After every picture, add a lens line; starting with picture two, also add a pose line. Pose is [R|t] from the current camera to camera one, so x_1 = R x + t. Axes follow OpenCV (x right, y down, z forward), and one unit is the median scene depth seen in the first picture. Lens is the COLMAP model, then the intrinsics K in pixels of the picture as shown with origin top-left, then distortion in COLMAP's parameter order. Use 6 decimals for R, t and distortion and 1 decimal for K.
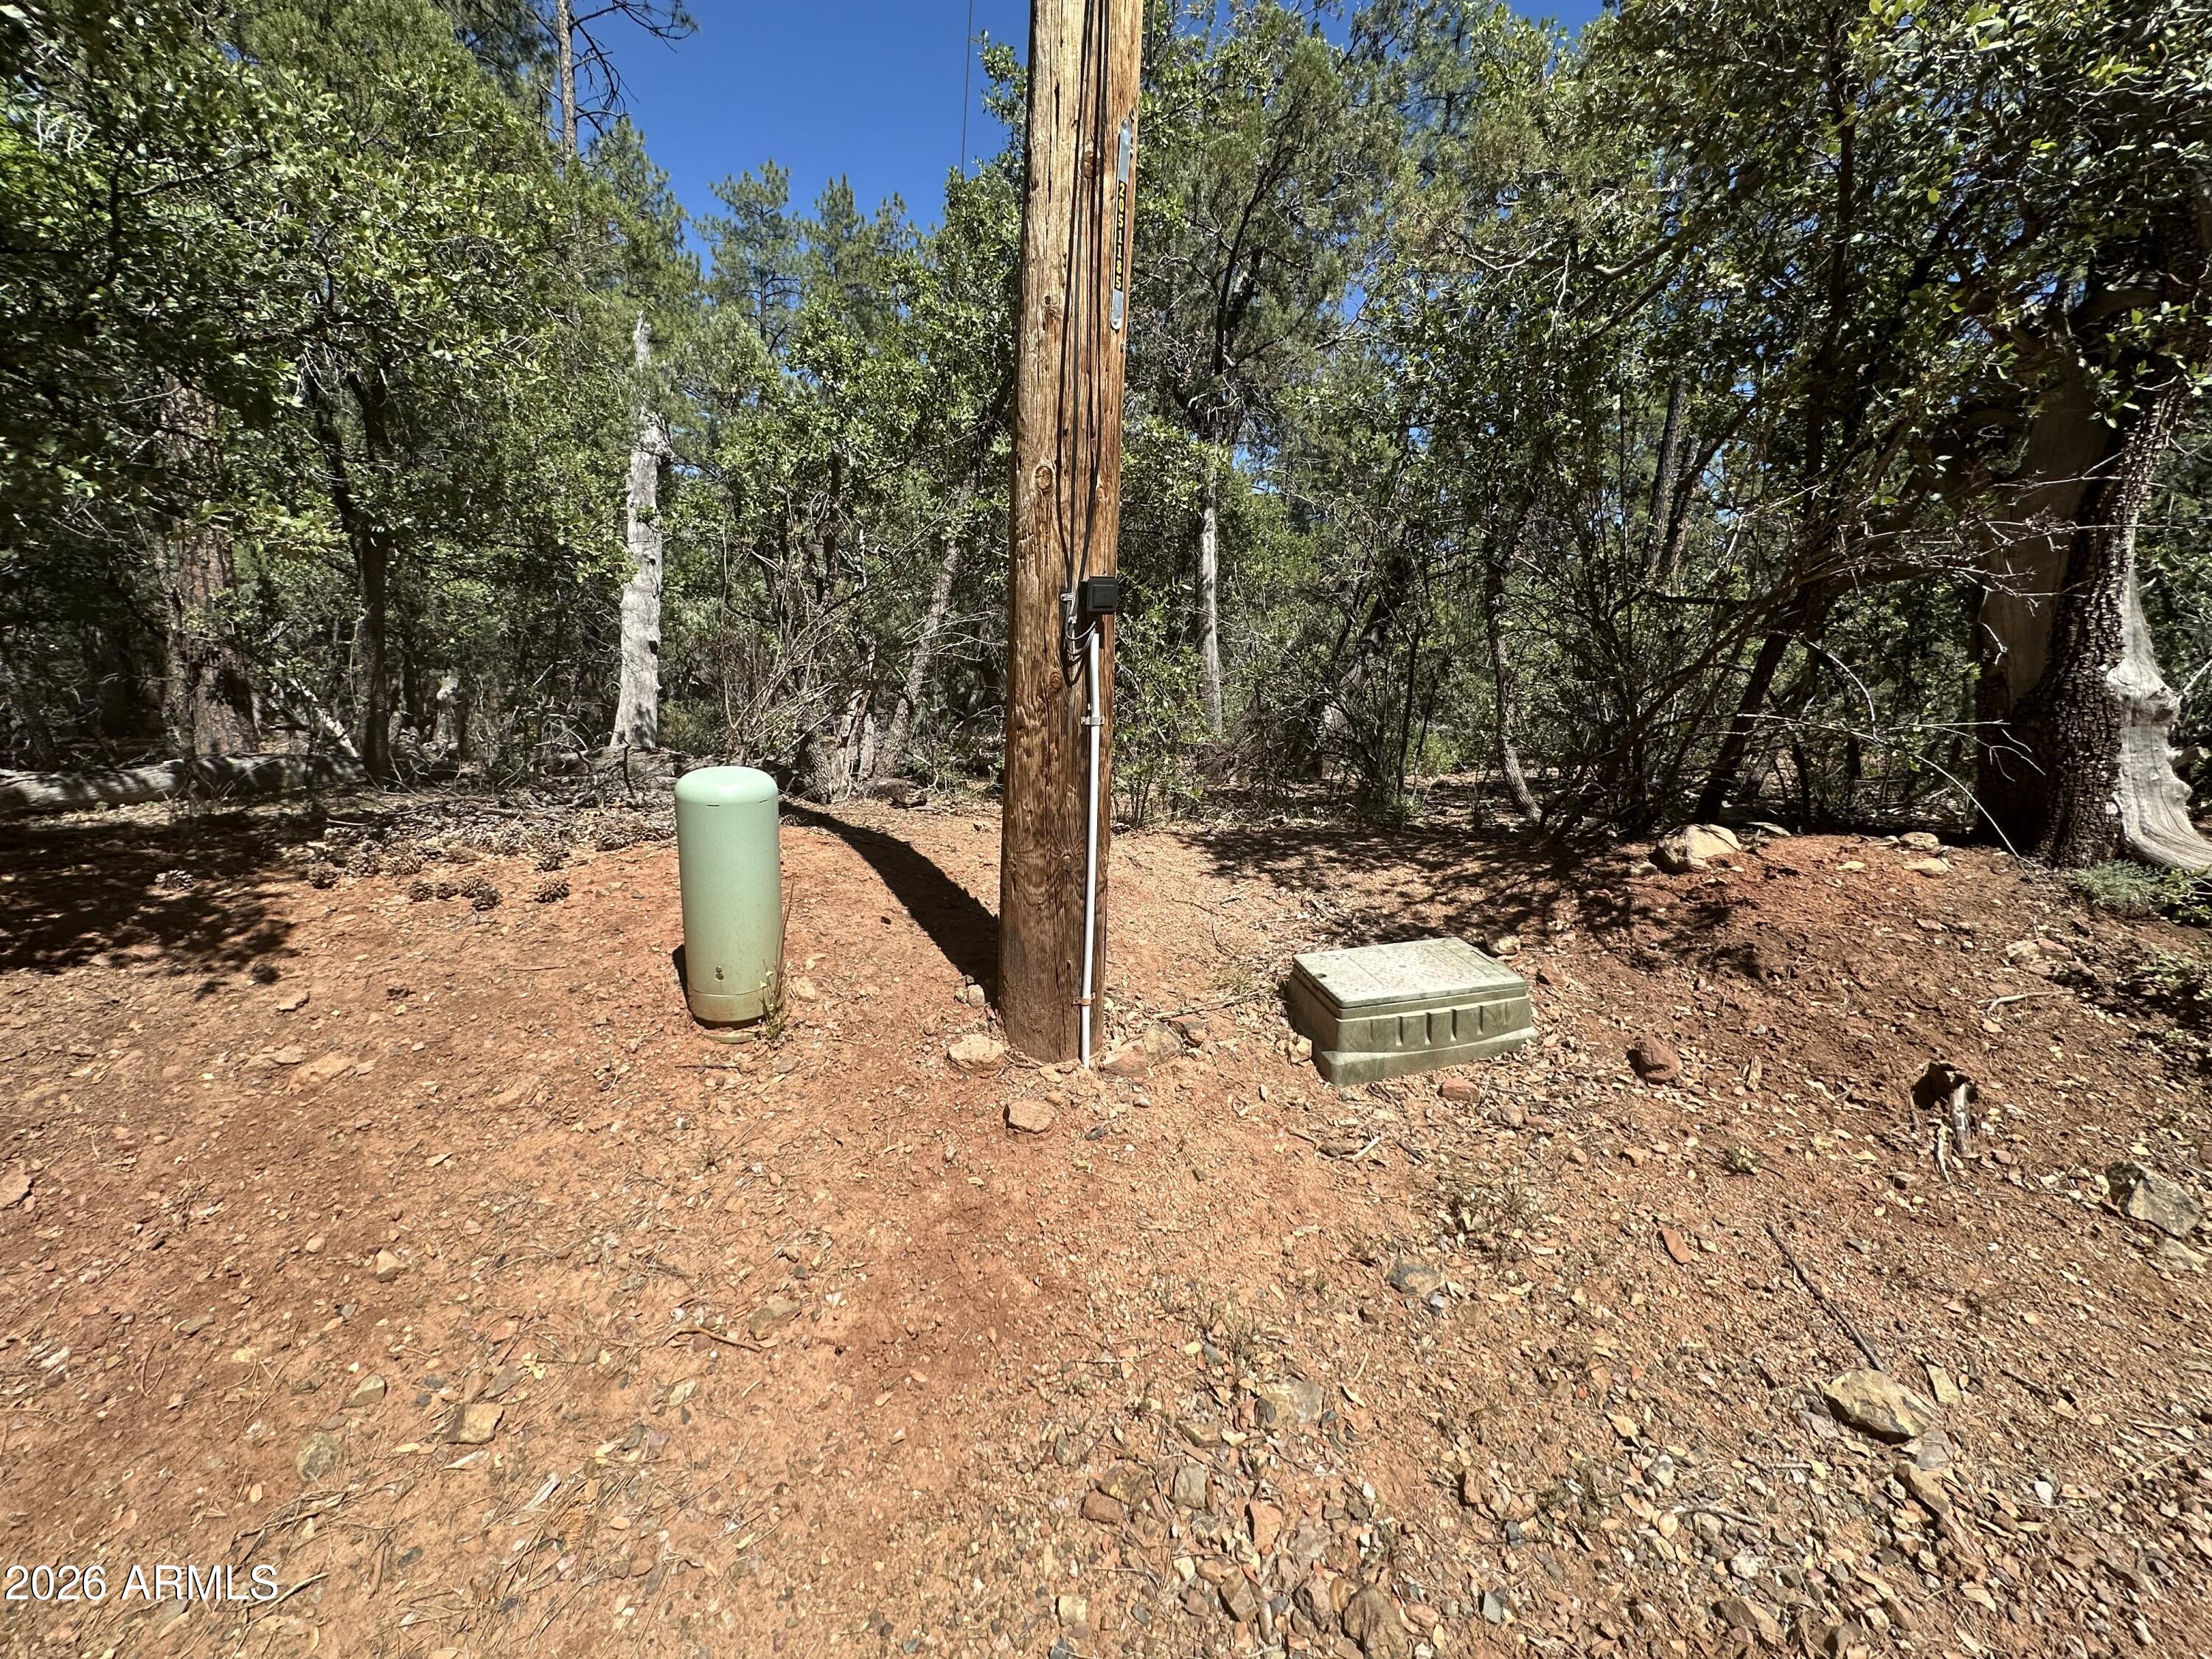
lens RADIAL K [[880.4, 0, 1119.9], [0, 880.4, 825.4], [0, 0, 1]] dist [-0.010977, 0.002966]
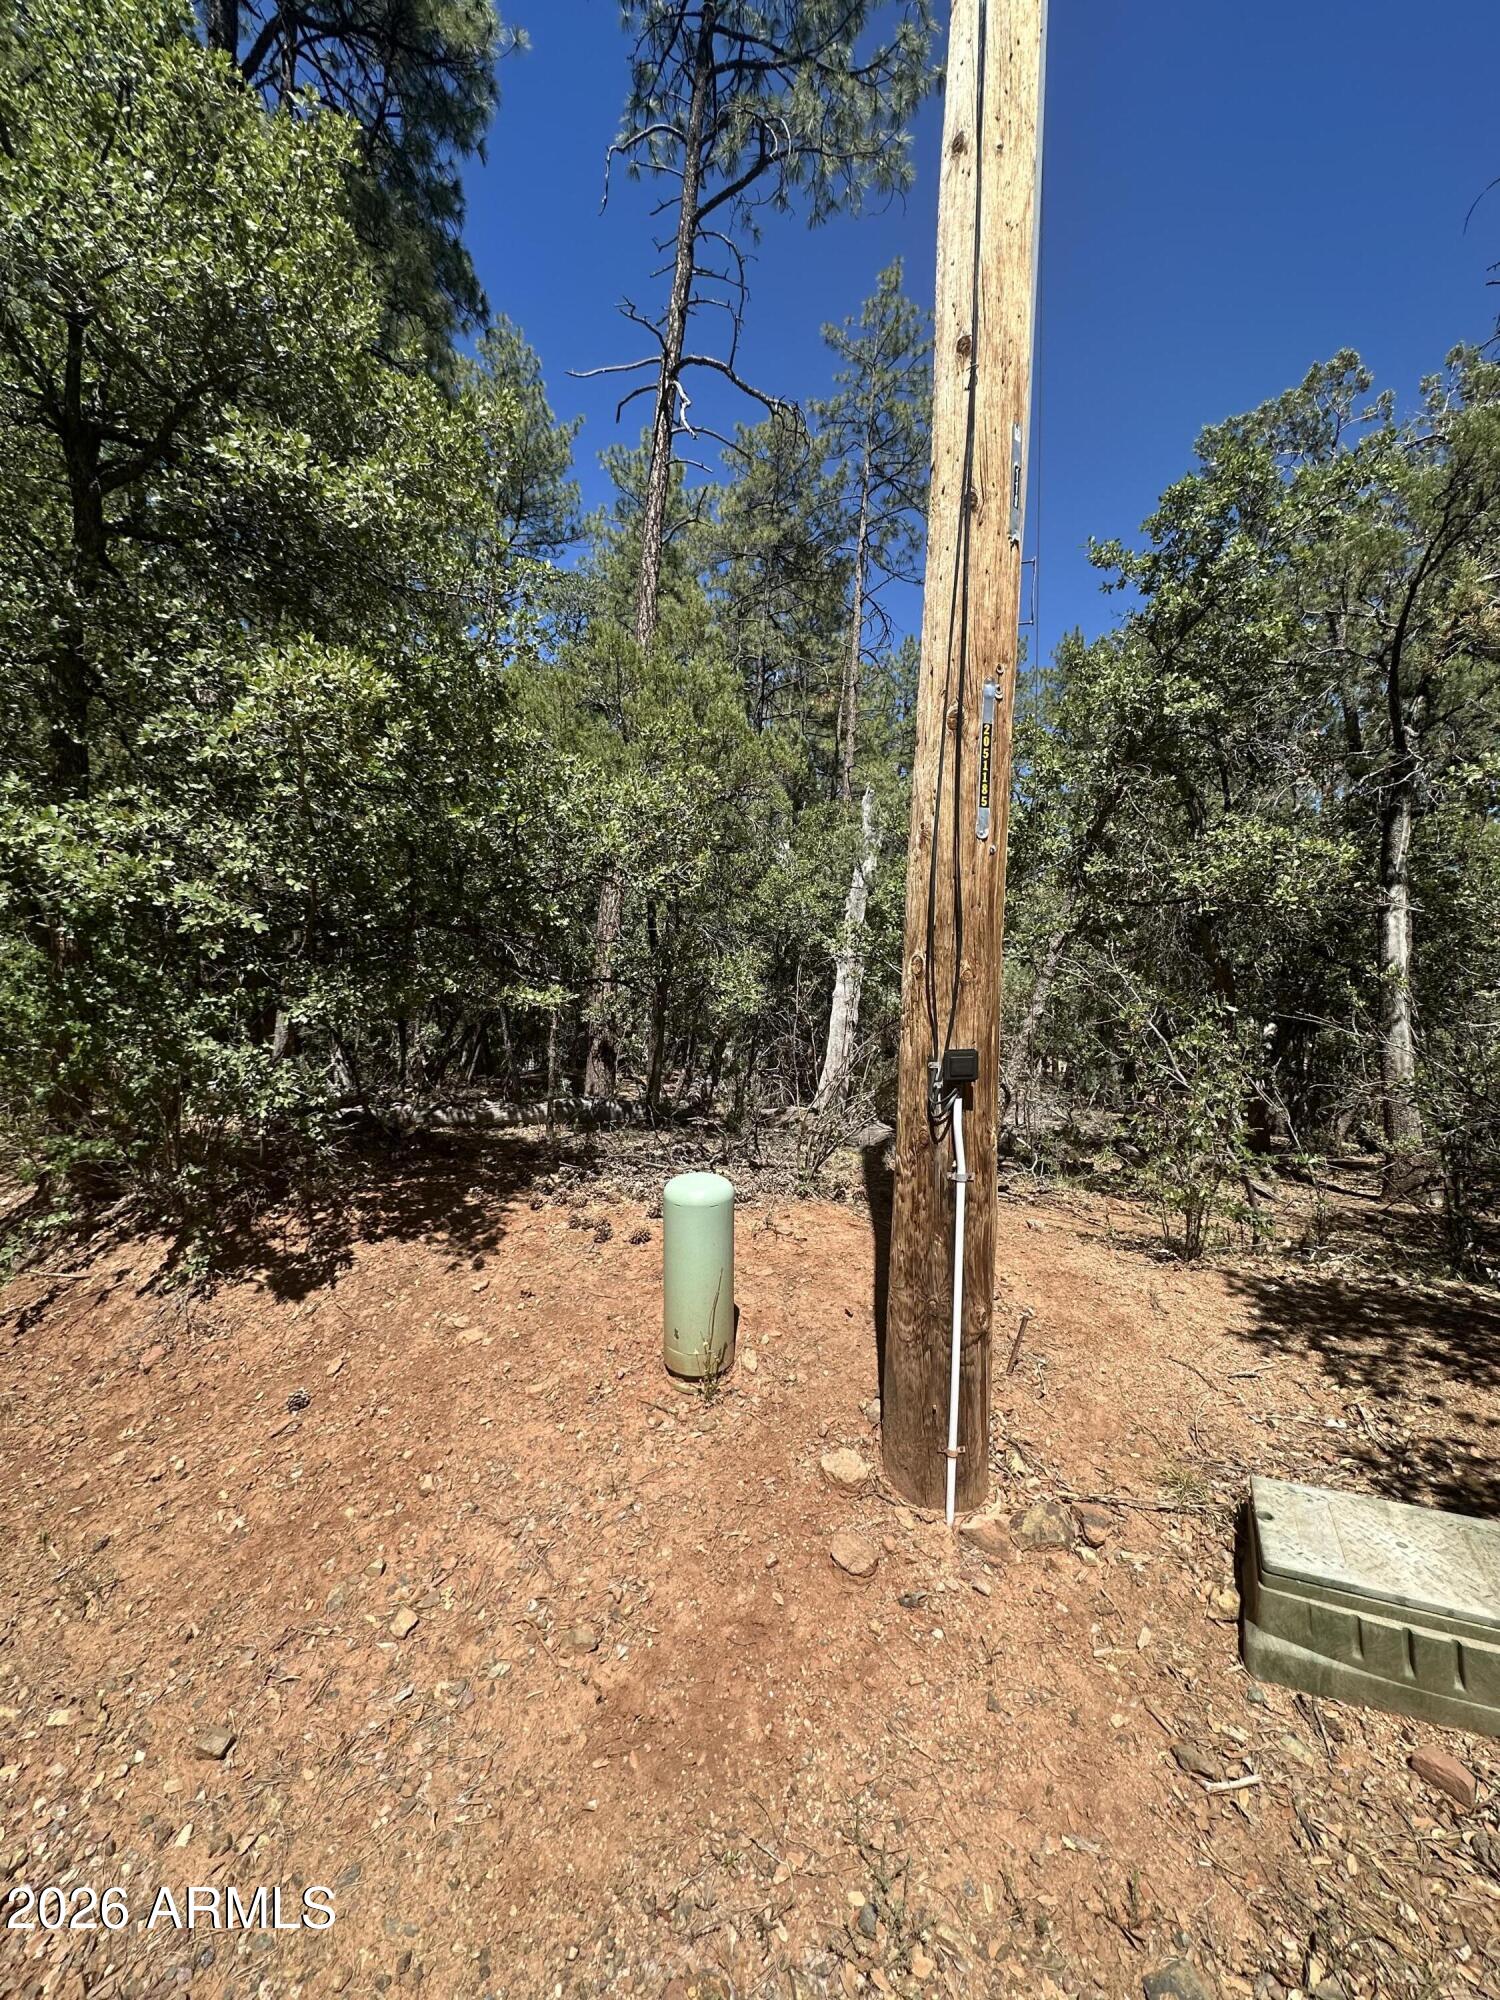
lens RADIAL K [[799.1, 0, 753.5], [0, 799.1, 1001.6], [0, 0, 1]] dist [-0.002634, 0.000258]
pose [[0.783787, -0.002673, -0.621025, 0.339557], [-0.126126, 0.978466, -0.163392, -0.122961], [0.608088, 0.206392, 0.766571, 0.050782]]
